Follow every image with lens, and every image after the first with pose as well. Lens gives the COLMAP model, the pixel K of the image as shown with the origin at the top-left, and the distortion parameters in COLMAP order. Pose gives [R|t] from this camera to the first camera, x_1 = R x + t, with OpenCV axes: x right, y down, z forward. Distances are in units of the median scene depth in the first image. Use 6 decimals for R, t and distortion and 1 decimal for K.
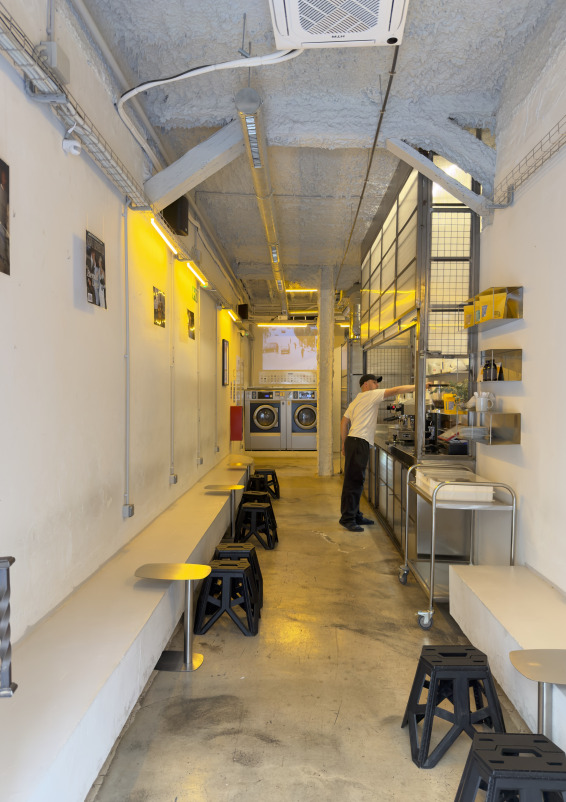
lens RADIAL K [[564.0, 0, 283.0], [0, 564.0, 401.0], [0, 0, 1]] dist [0.056990, -0.083609]
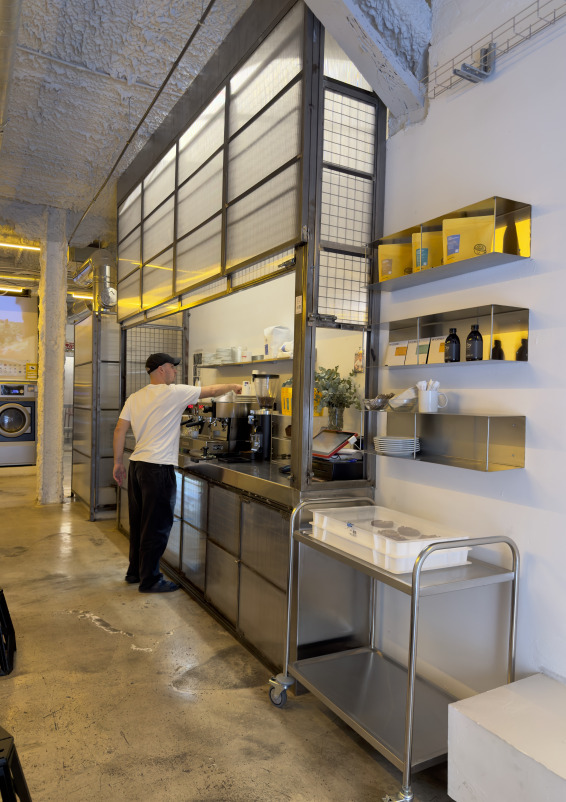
lens RADIAL K [[564.0, 0, 283.0], [0, 564.0, 401.0], [0, 0, 1]] dist [0.056990, -0.083609]
pose [[0.859167, 0.005851, 0.511662, -0.086478], [-0.005349, 0.999983, -0.002454, 0.007029], [-0.511667, -0.000629, 0.859184, 0.480599]]
